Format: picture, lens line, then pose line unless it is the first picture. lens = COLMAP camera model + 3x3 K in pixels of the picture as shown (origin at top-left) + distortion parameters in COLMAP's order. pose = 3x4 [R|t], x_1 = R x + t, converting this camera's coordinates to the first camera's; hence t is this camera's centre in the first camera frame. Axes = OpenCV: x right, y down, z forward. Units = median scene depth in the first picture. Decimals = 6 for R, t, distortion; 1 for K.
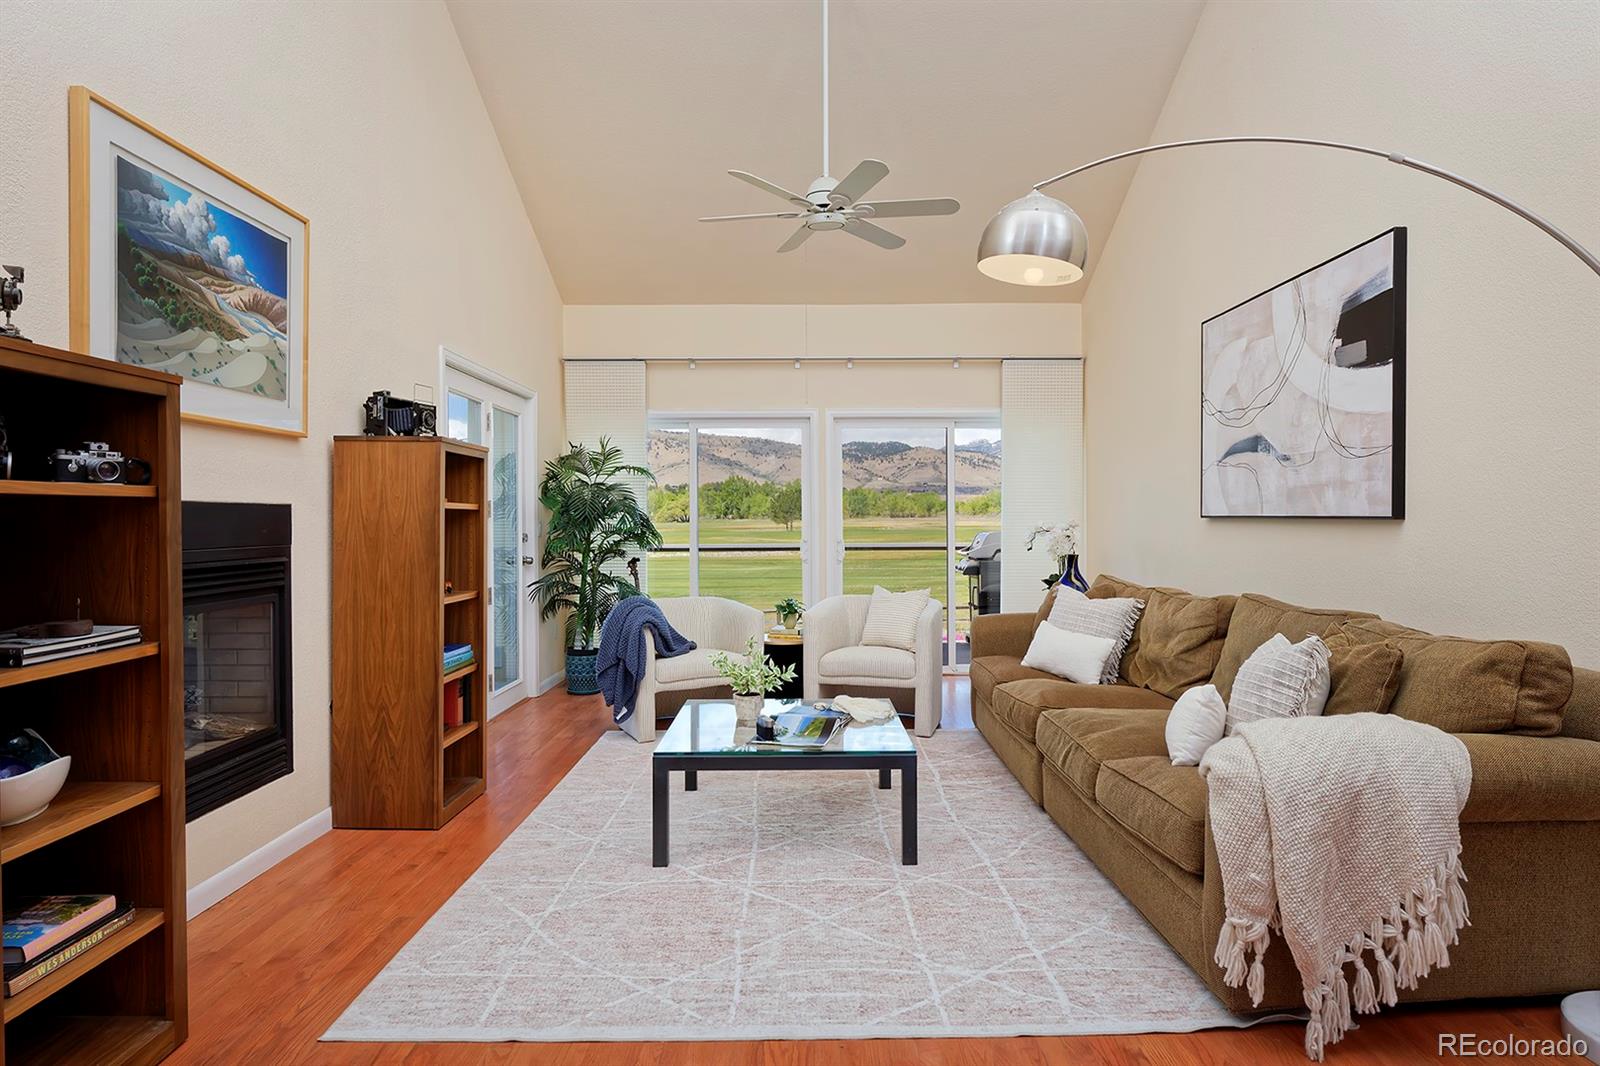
lens RADIAL K [[881.8, 0, 812.1], [0, 881.8, 530.1], [0, 0, 1]] dist [-0.005830, -0.003503]
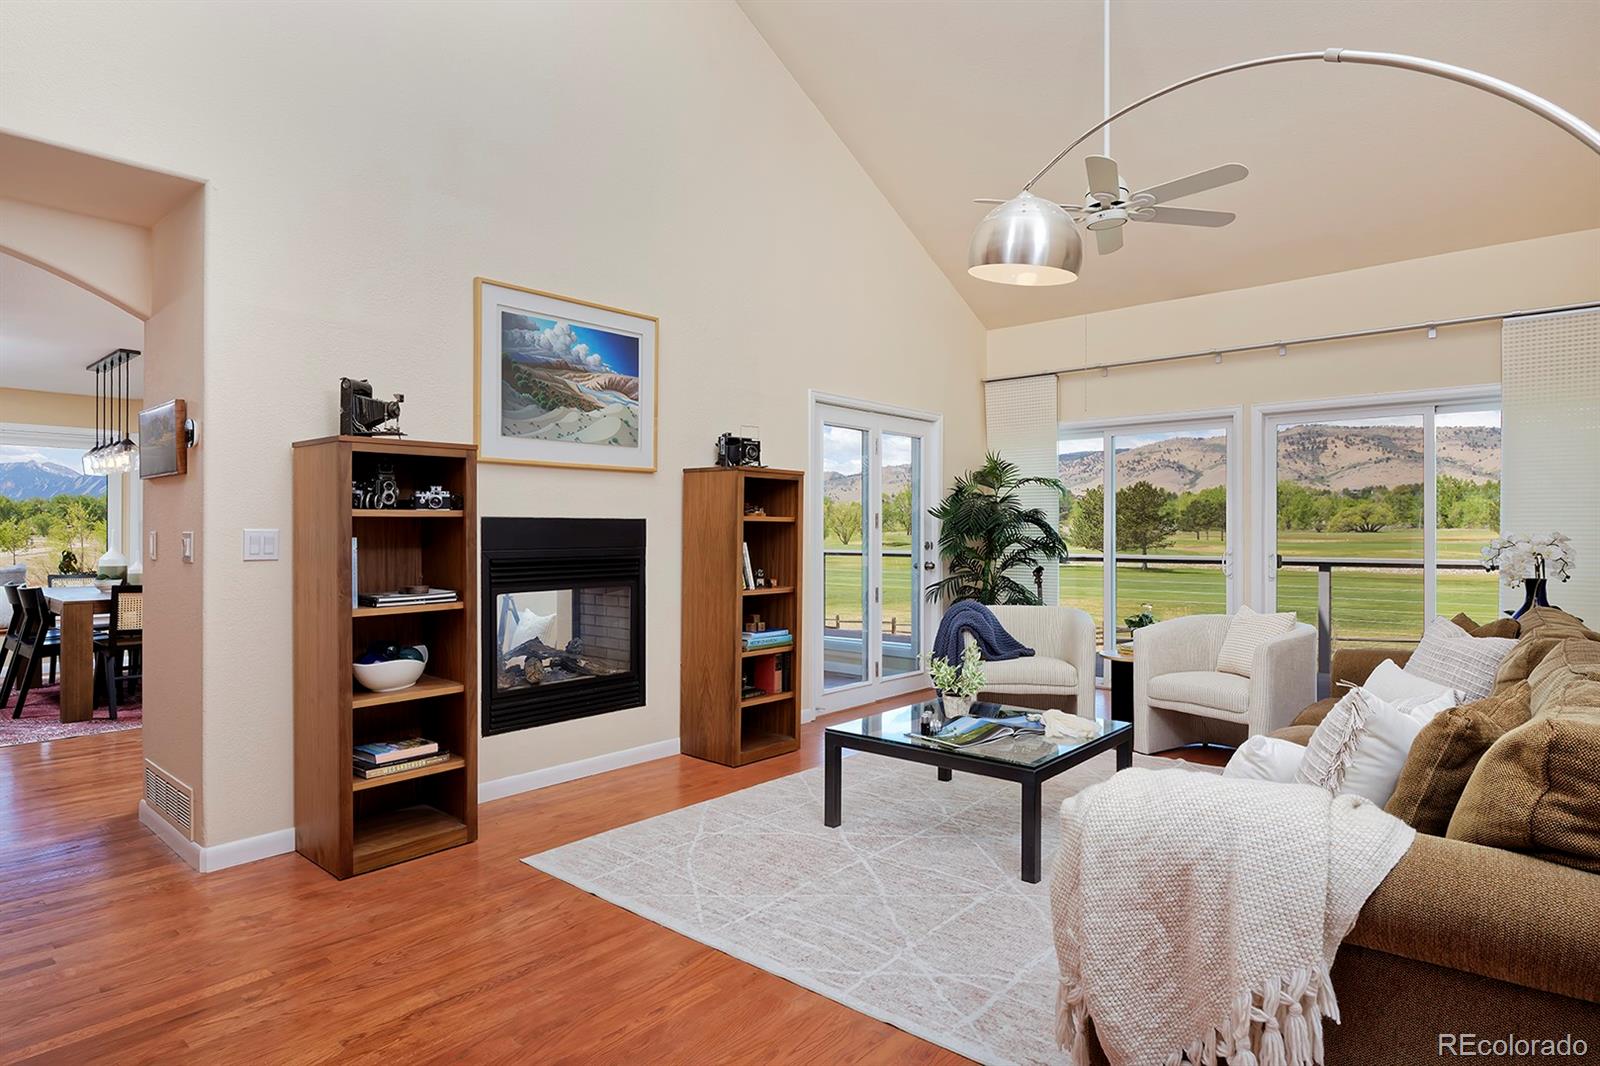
lens RADIAL K [[881.8, 0, 803.4], [0, 881.8, 532.2], [0, 0, 1]] dist [-0.005830, -0.003503]
pose [[0.752546, 0.004132, -0.658527, 0.557378], [-0.009206, 0.999949, -0.004246, -0.003961], [0.658476, 0.009258, 0.752545, 0.089837]]
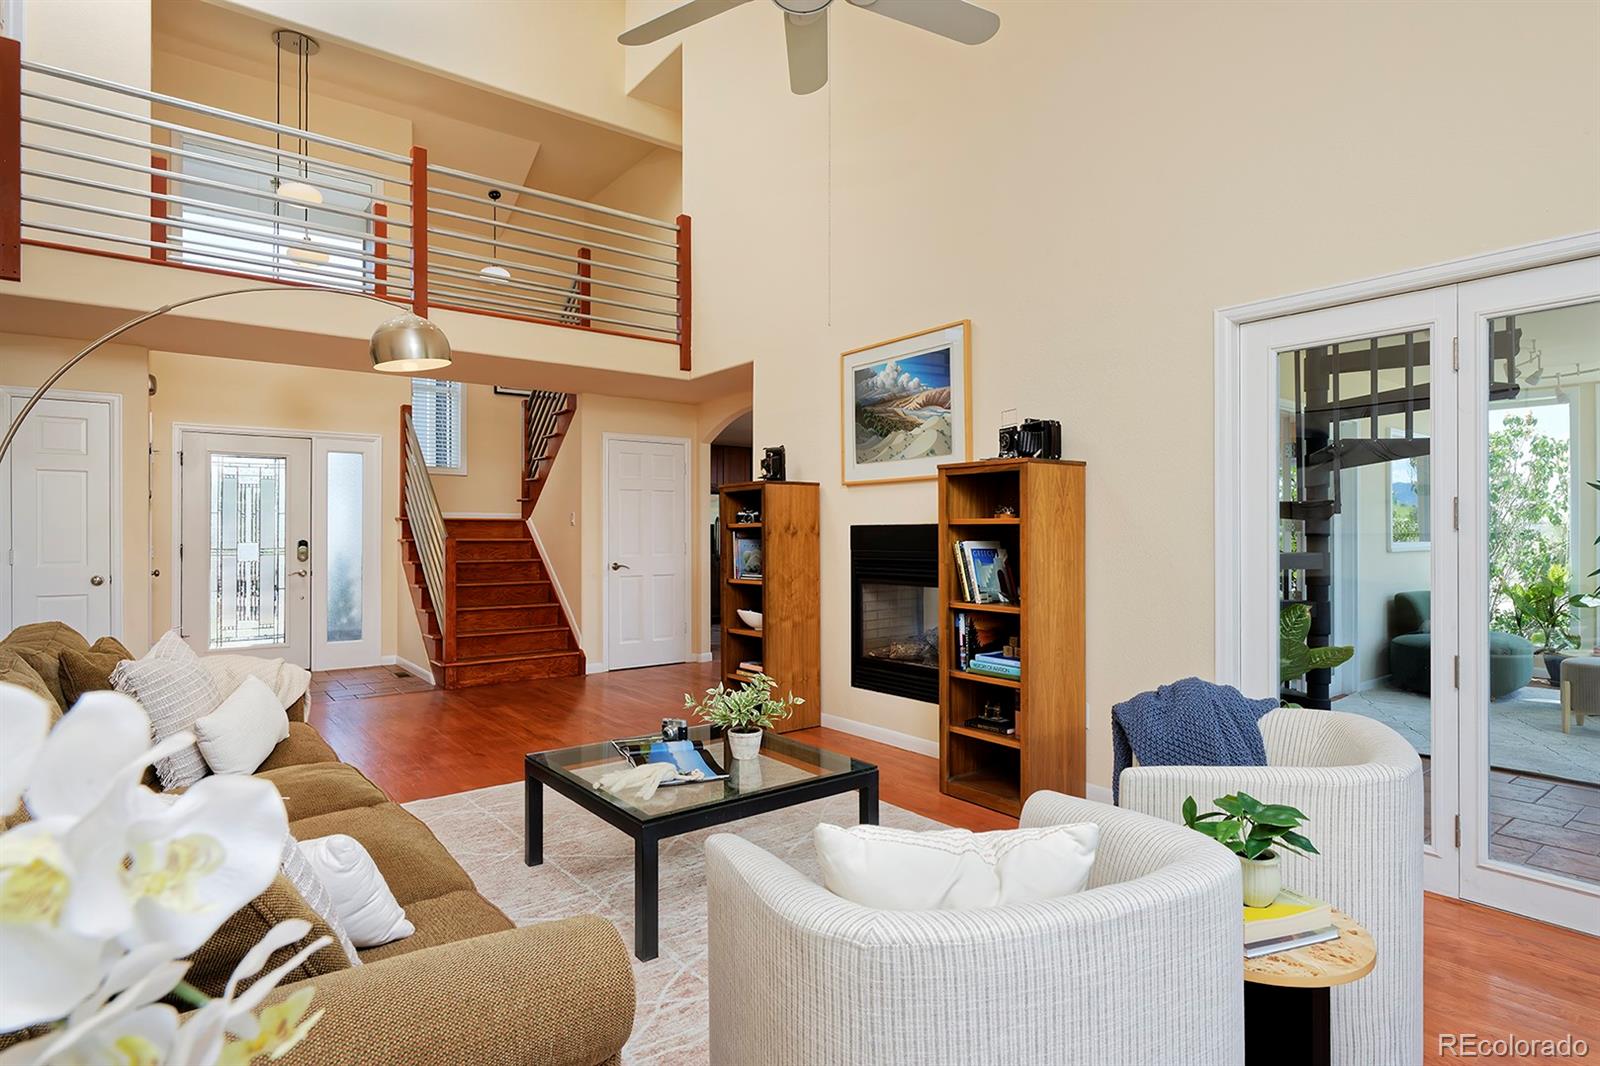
lens RADIAL K [[841.5, 0, 805.6], [0, 841.5, 528.7], [0, 0, 1]] dist [-0.002453, -0.001465]
pose [[-0.789374, 0.001001, -0.613911, 0.462074], [-0.001729, 0.999991, 0.003854, -0.026509], [0.613910, 0.004104, -0.789366, 1.955385]]
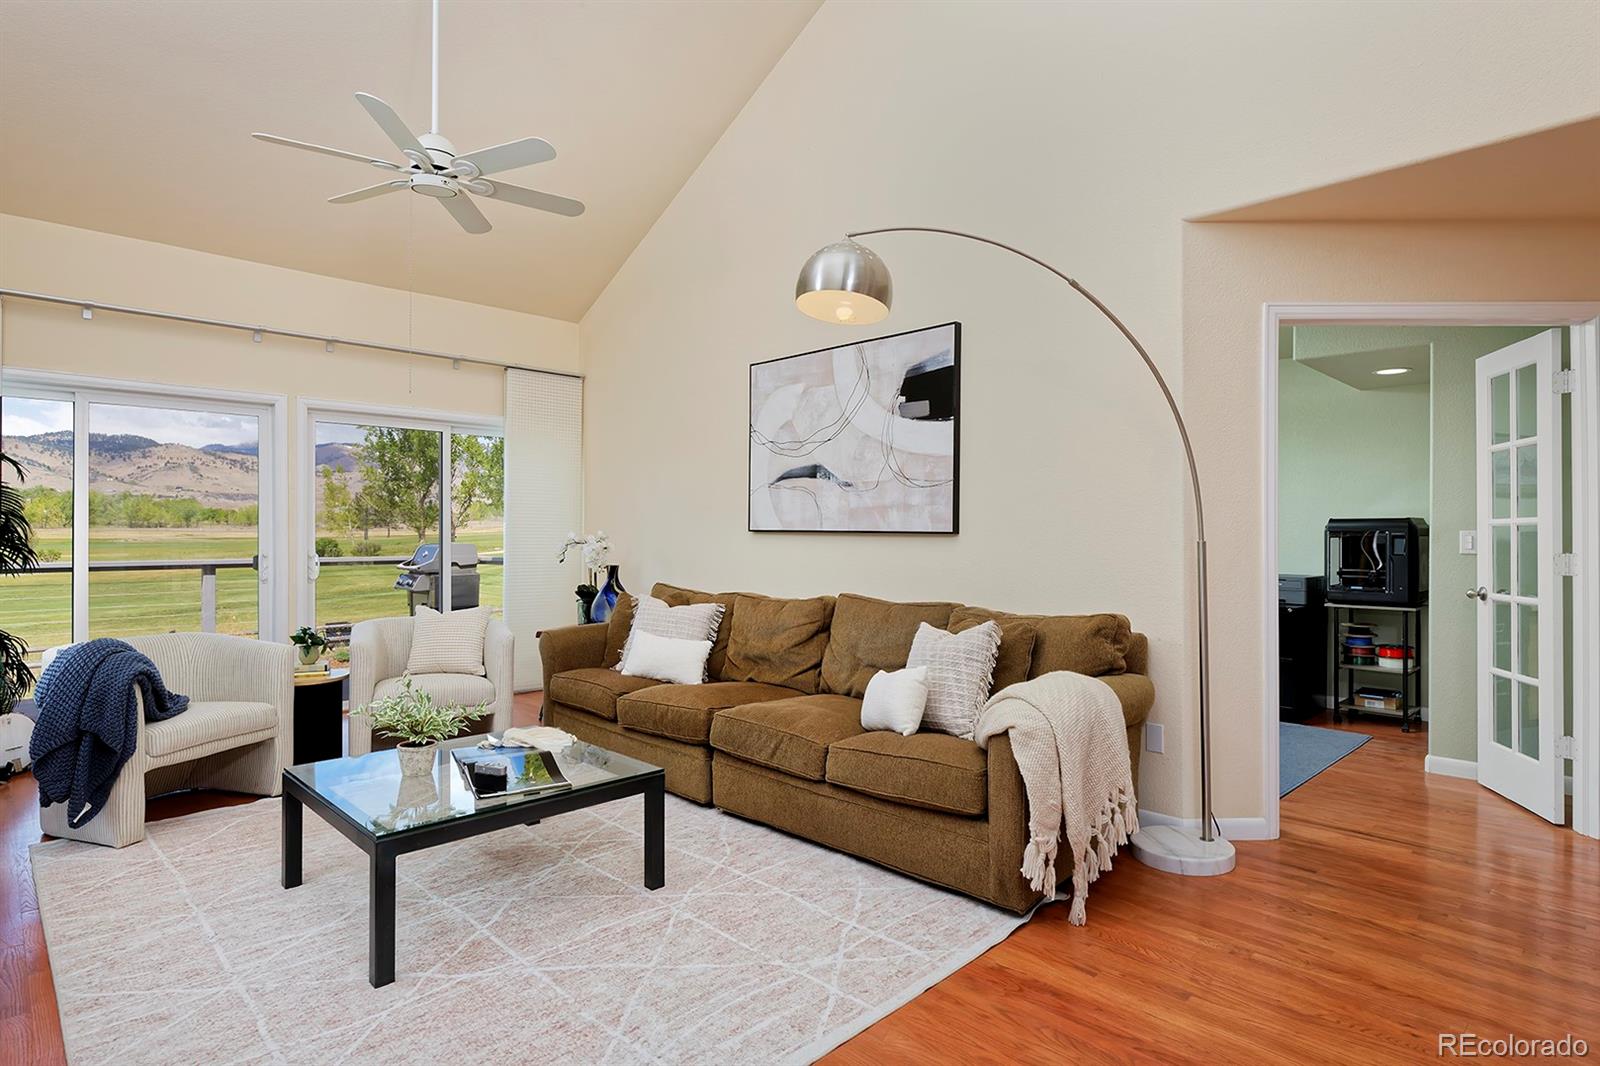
lens RADIAL K [[841.5, 0, 813.5], [0, 841.5, 534.3], [0, 0, 1]] dist [-0.002453, -0.001465]
pose [[0.714663, 0.004783, 0.699453, -0.407778], [0.001859, 0.999960, -0.008737, -0.000680], [-0.699467, 0.007545, 0.714625, 0.213036]]
